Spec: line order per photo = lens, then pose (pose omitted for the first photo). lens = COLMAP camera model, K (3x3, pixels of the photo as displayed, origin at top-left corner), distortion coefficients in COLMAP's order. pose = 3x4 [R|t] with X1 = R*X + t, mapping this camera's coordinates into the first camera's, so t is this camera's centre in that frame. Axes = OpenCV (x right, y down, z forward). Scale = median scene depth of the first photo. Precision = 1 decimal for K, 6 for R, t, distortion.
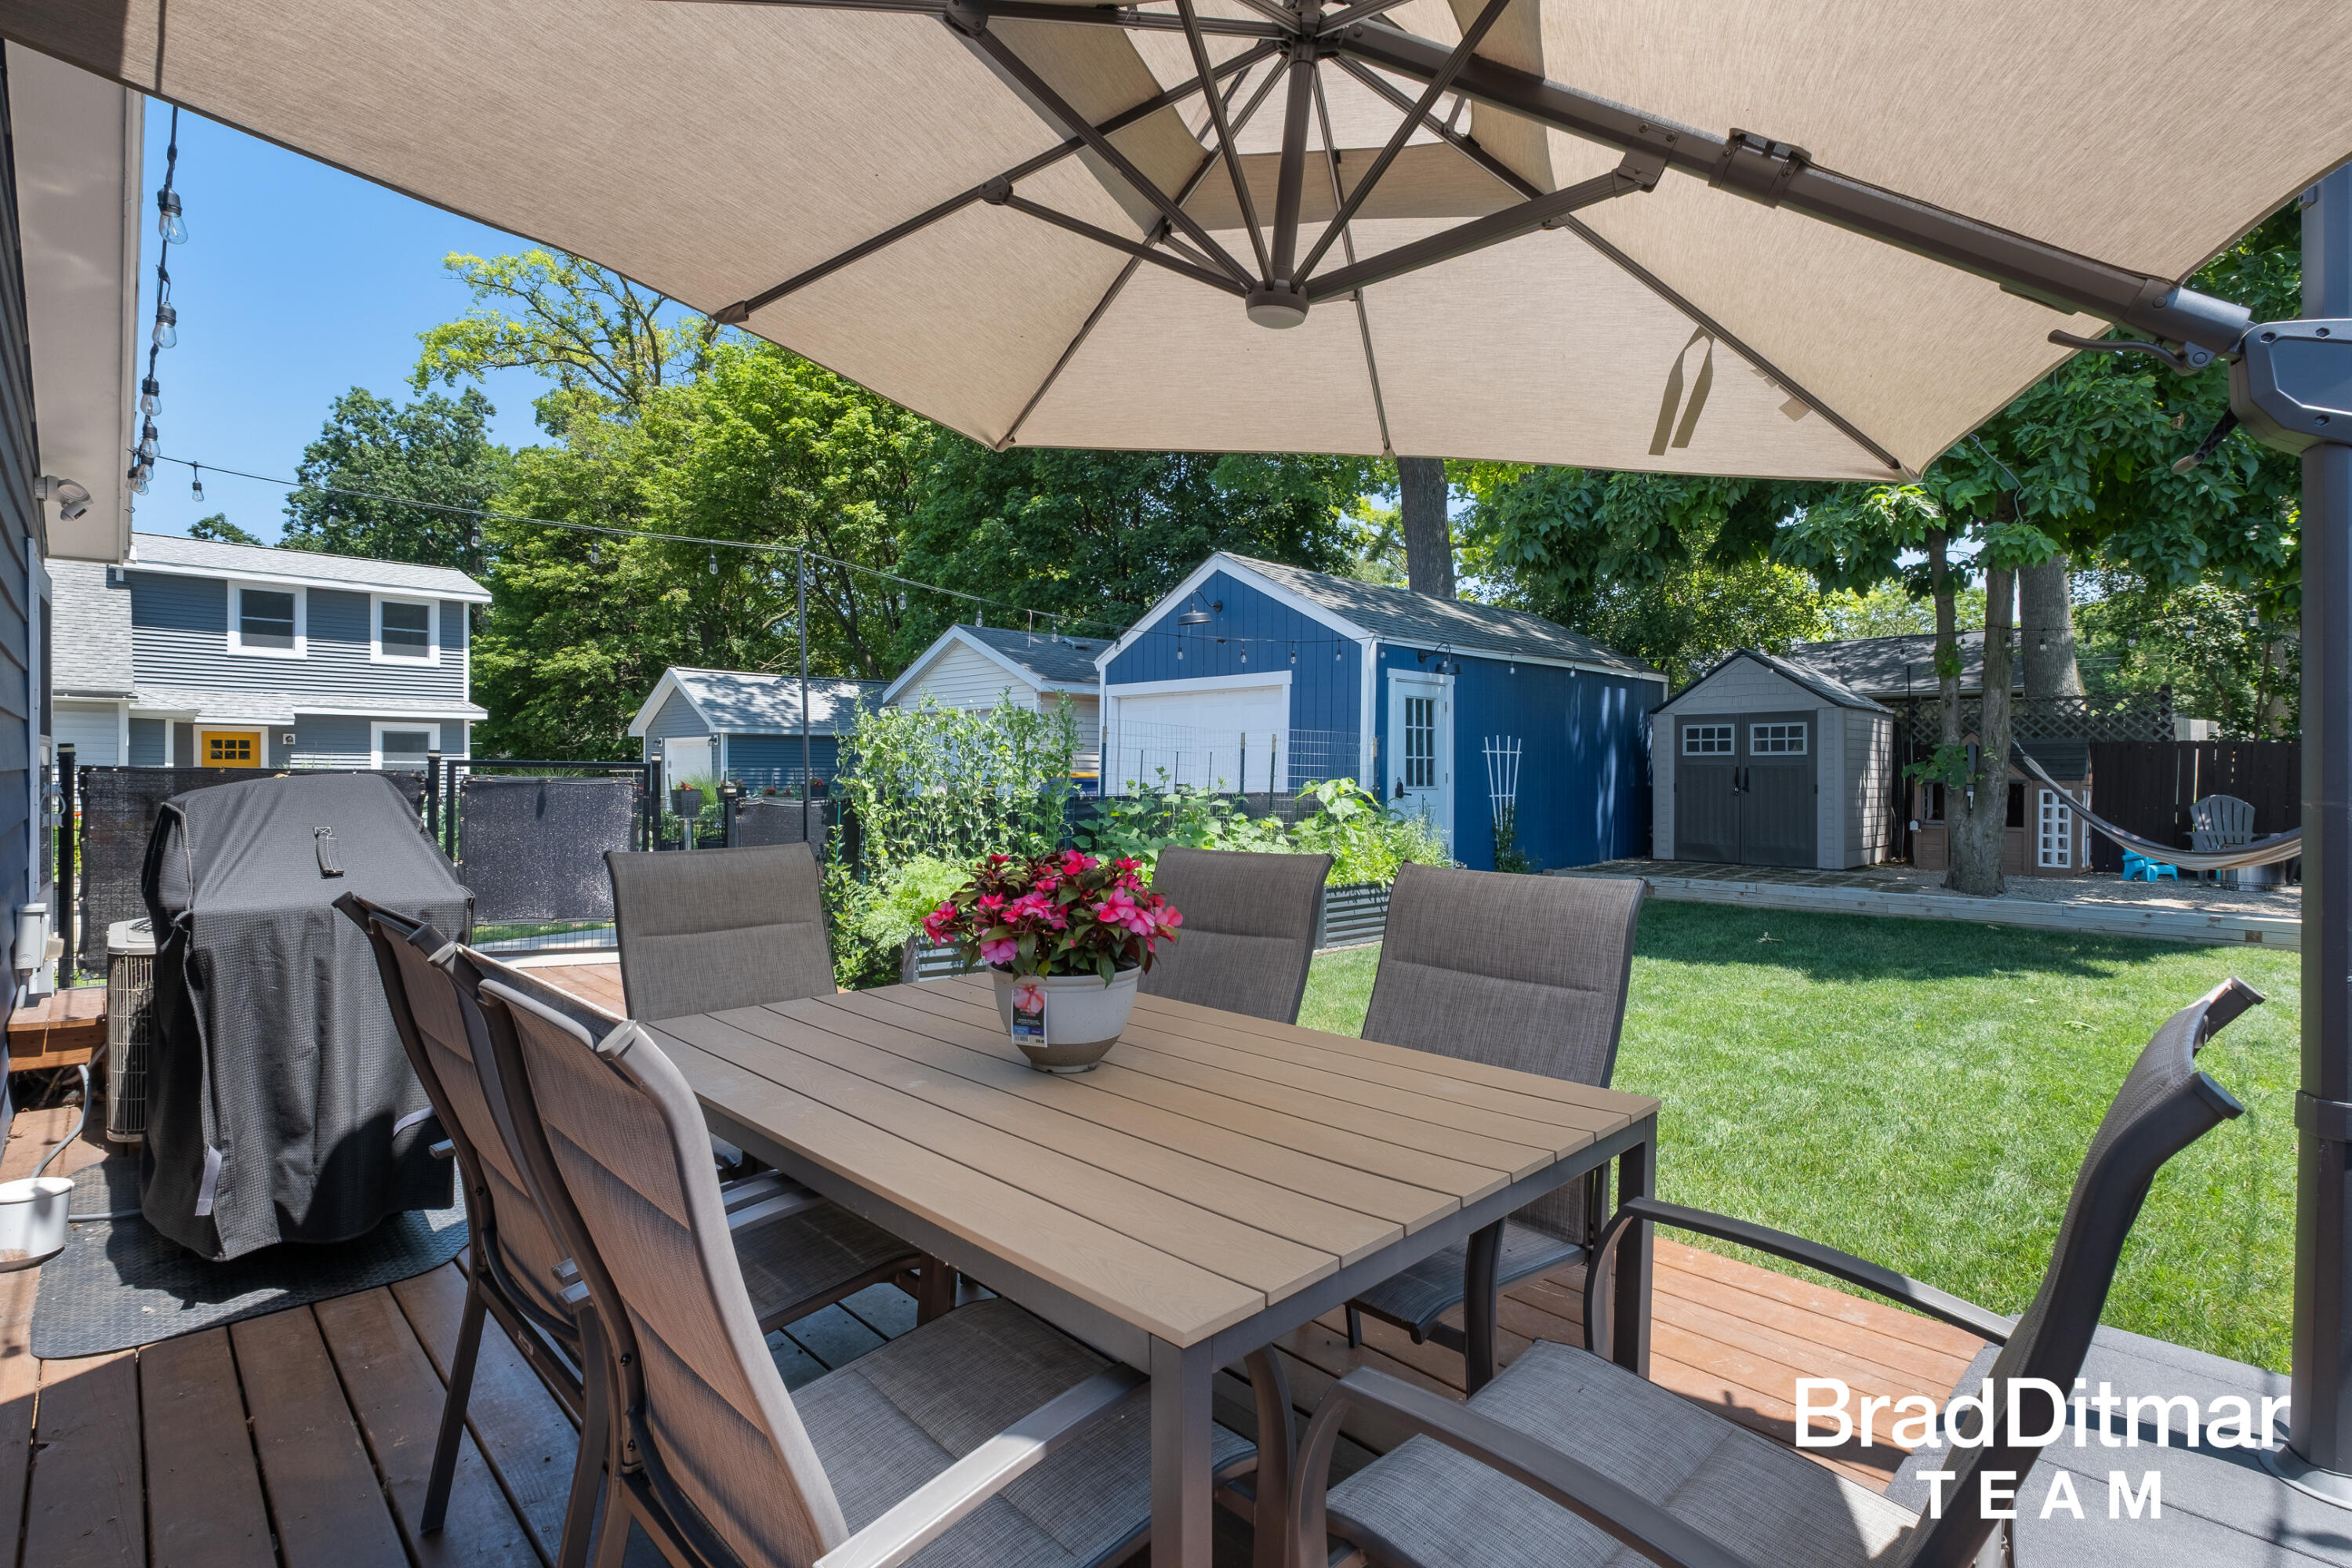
lens RADIAL K [[1120.4, 0, 1178.4], [0, 1120.4, 766.6], [0, 0, 1]] dist [-0.004569, -0.003189]
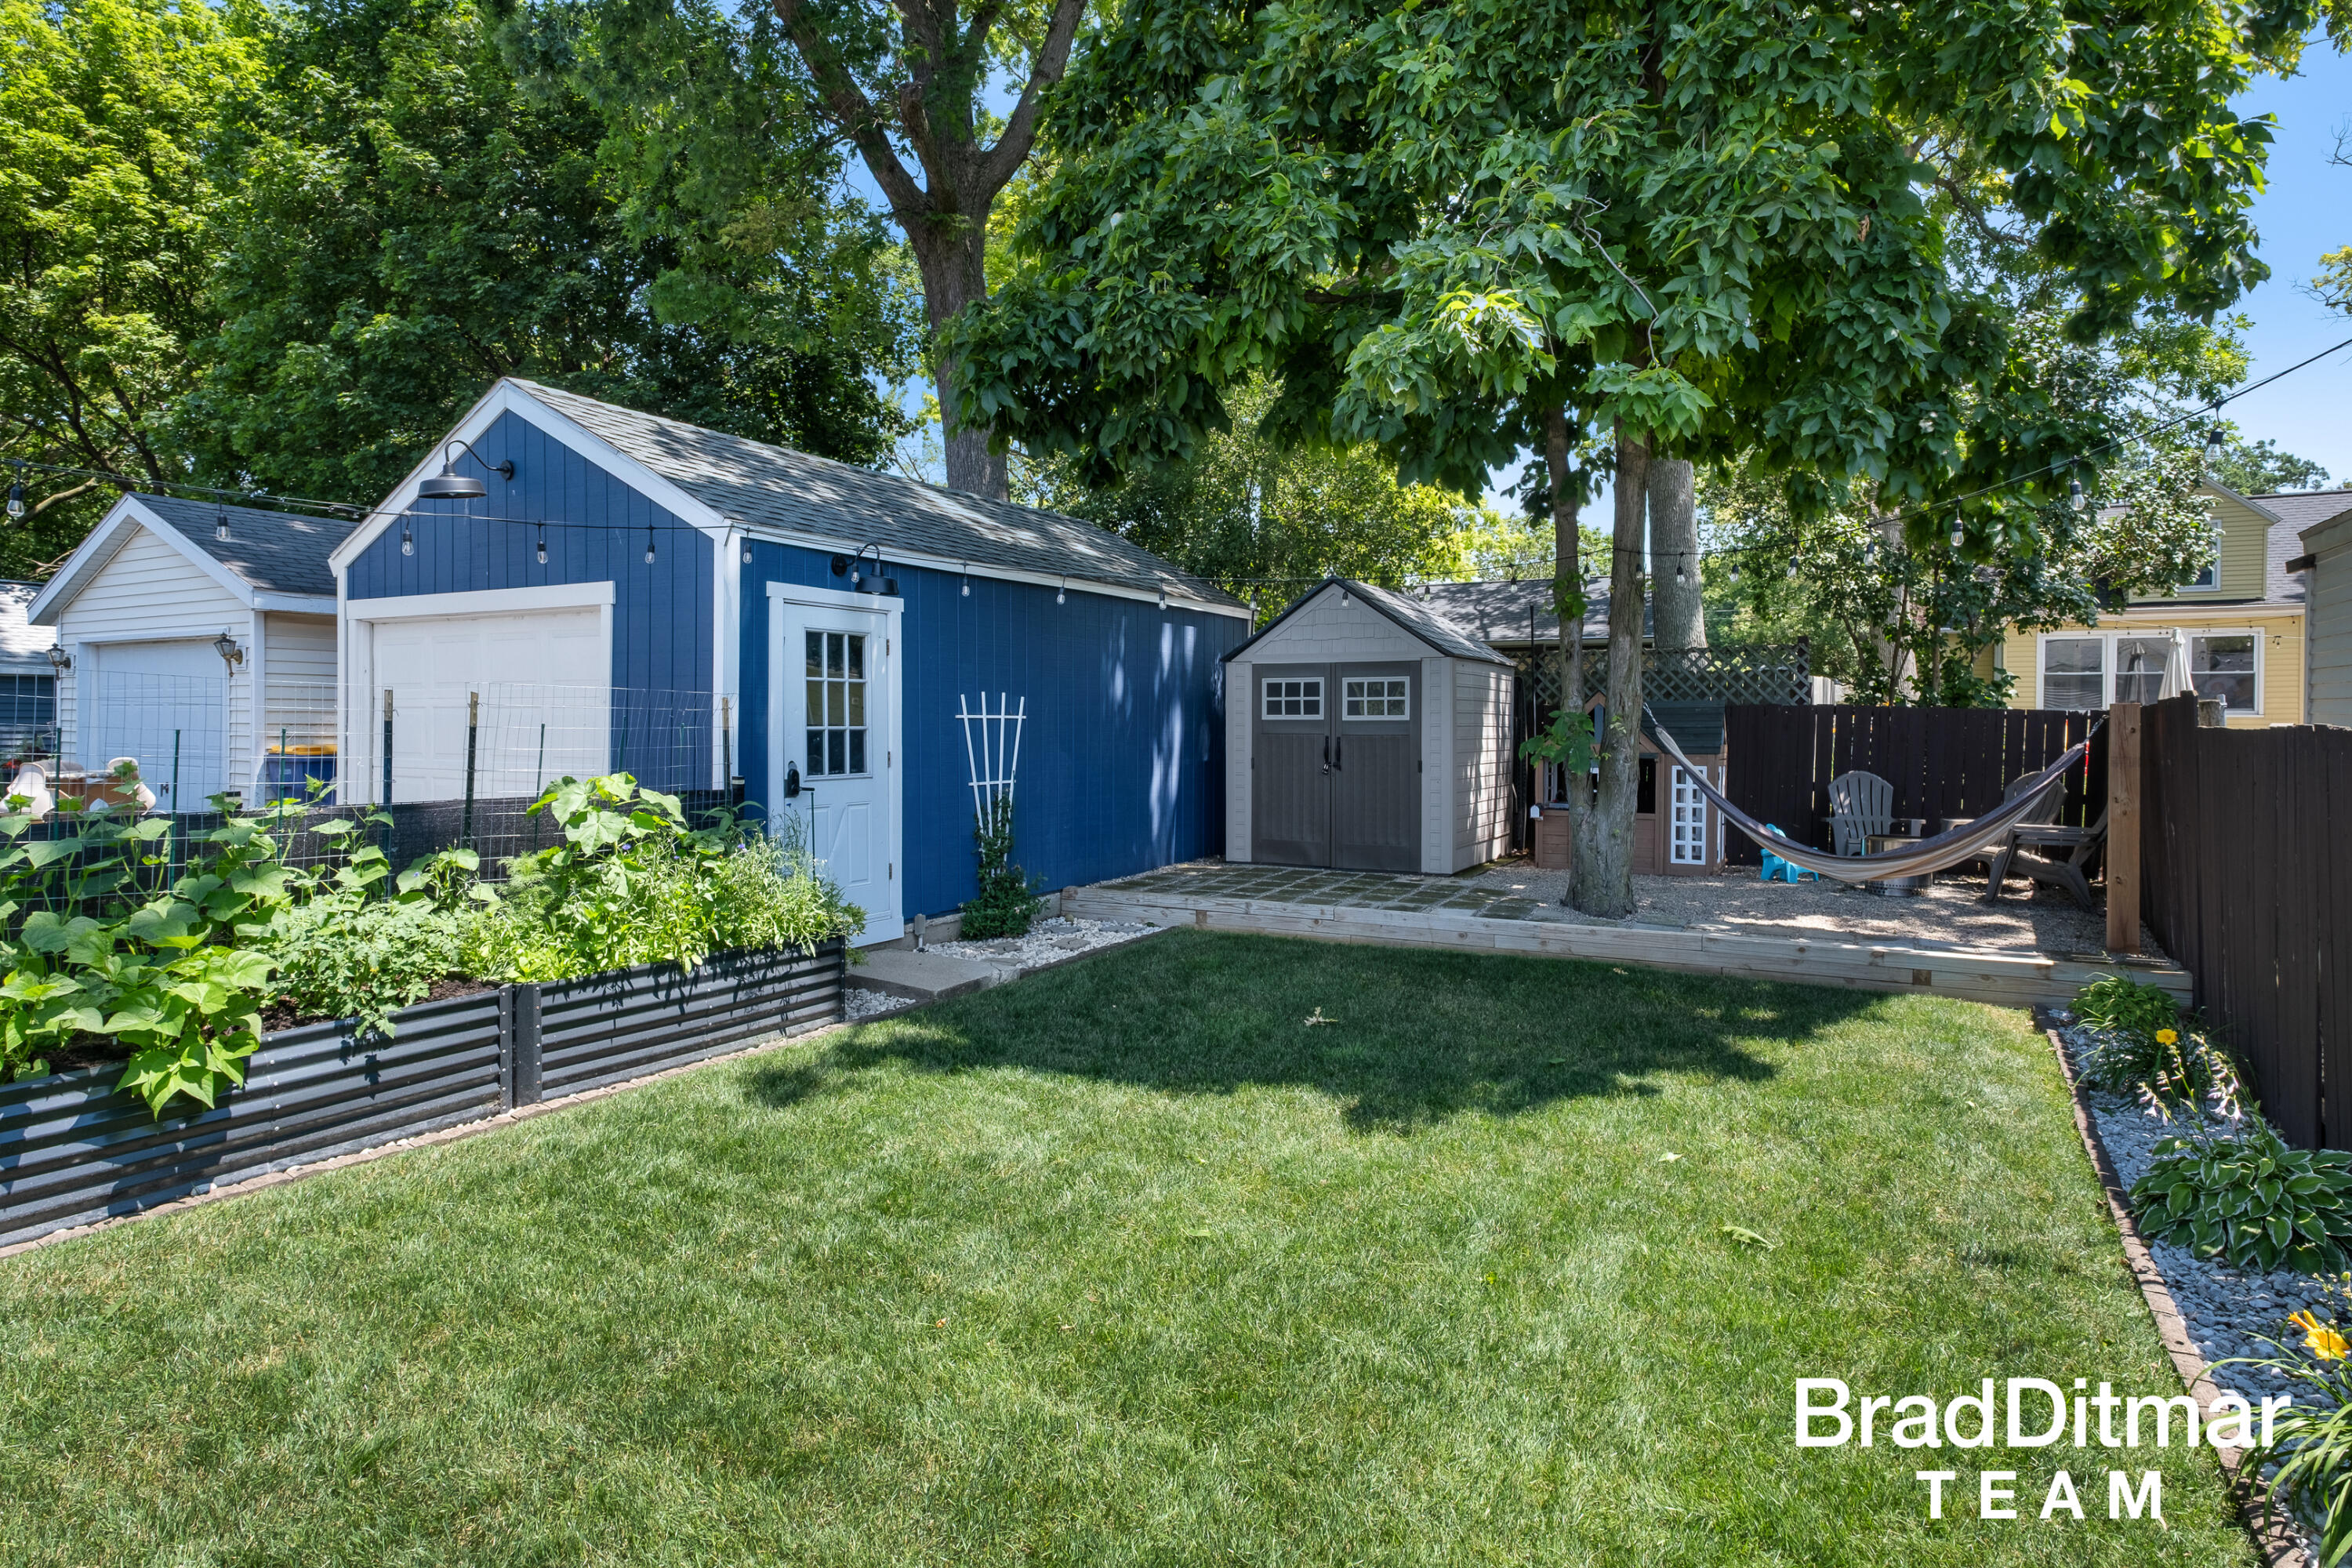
lens RADIAL K [[1287.0, 0, 1228.8], [0, 1287.0, 724.1], [0, 0, 1]] dist [-0.008448, -0.001985]
pose [[0.945846, -0.001374, 0.324613, 0.185352], [-0.000830, 0.999978, 0.006649, -0.014738], [-0.324615, -0.006558, 0.945824, 0.249212]]
